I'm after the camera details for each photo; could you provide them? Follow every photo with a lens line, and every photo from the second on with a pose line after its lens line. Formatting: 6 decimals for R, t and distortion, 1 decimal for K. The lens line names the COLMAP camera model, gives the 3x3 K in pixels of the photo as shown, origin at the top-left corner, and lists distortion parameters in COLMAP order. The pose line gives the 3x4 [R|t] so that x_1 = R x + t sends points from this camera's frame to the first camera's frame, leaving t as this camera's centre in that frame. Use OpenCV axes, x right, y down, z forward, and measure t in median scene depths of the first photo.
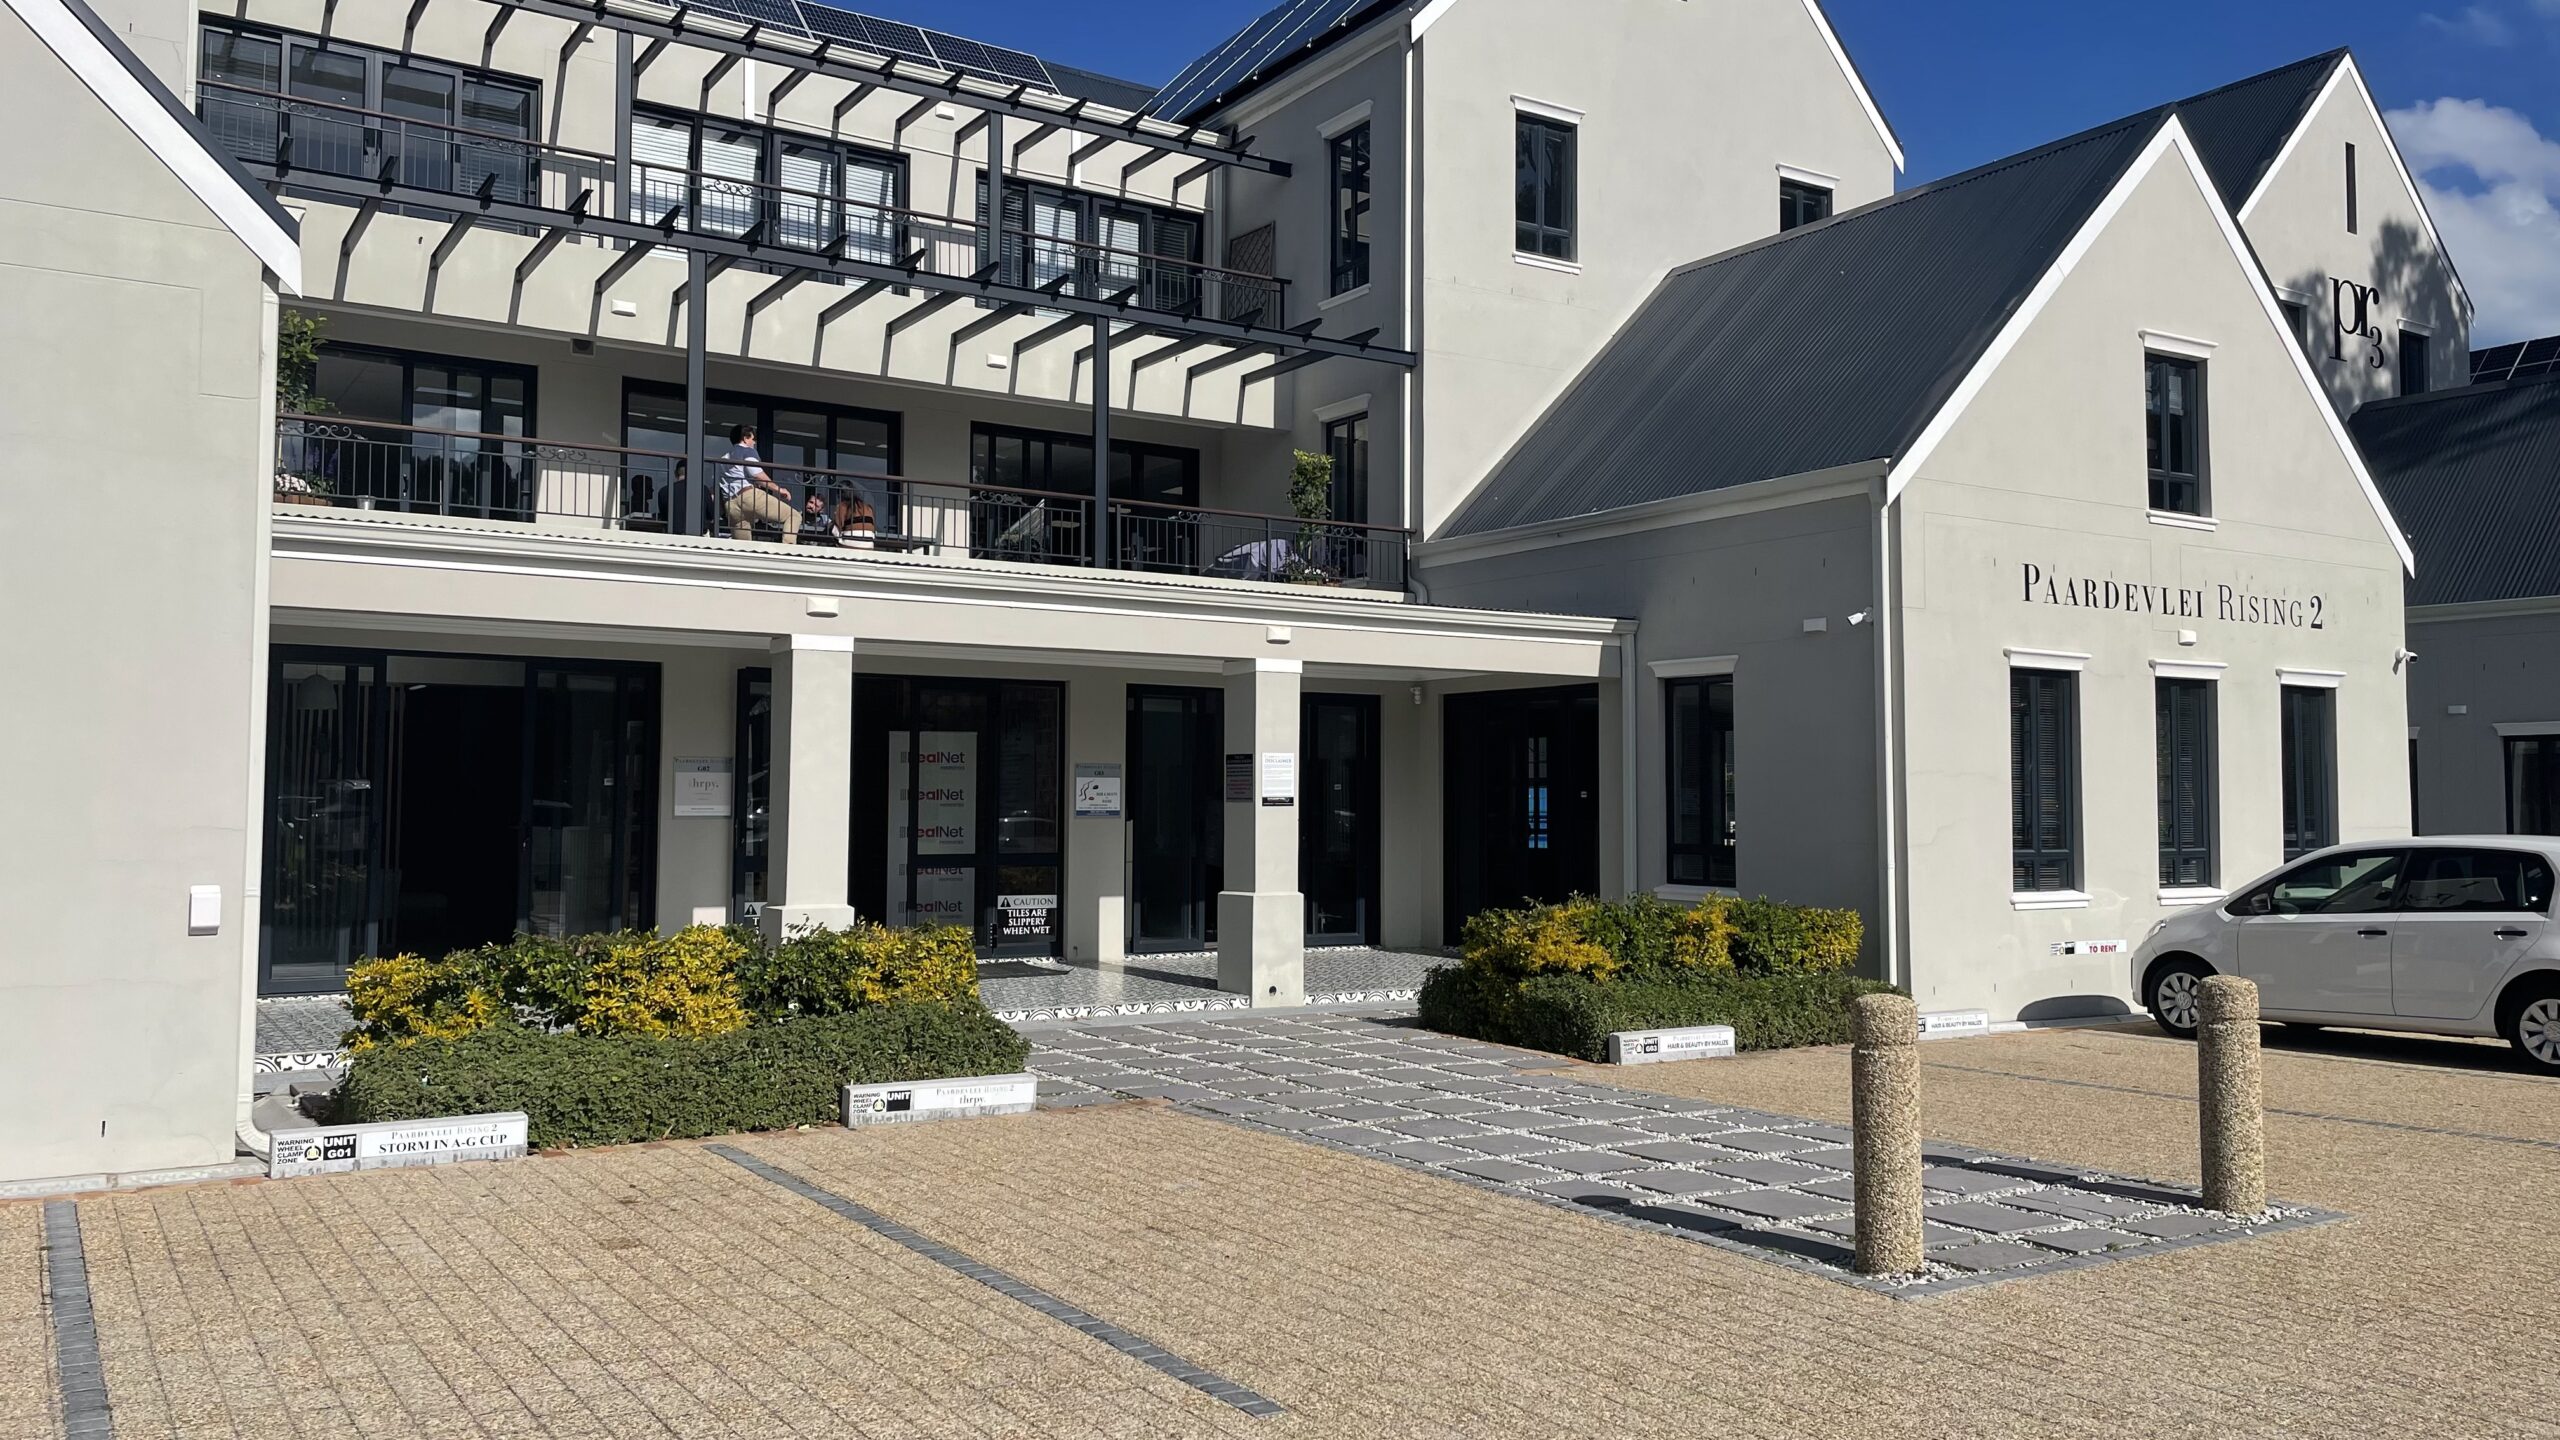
lens RADIAL K [[1889.7, 0, 1272.5], [0, 1889.7, 693.4], [0, 0, 1]] dist [0.057535, -0.082527]
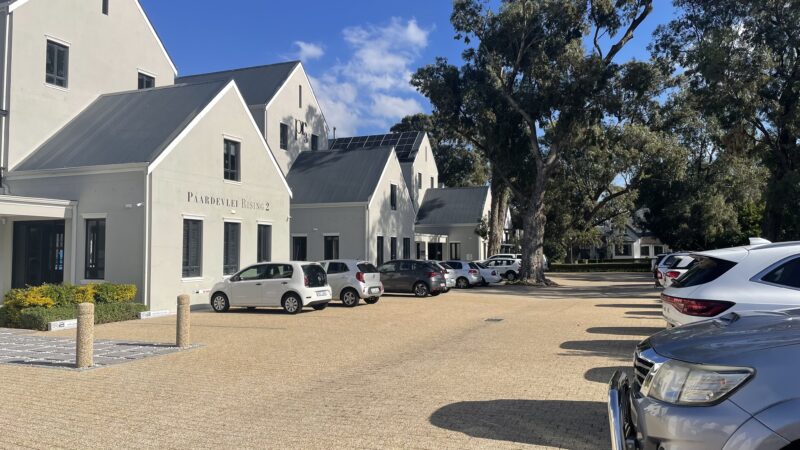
lens RADIAL K [[590.5, 0, 397.6], [0, 590.5, 216.7], [0, 0, 1]] dist [0.057535, -0.082527]
pose [[0.815809, 0.026631, 0.577707, 0.046804], [-0.025958, 0.999619, -0.009425, -0.016641], [-0.577738, -0.007307, 0.816190, -0.202999]]
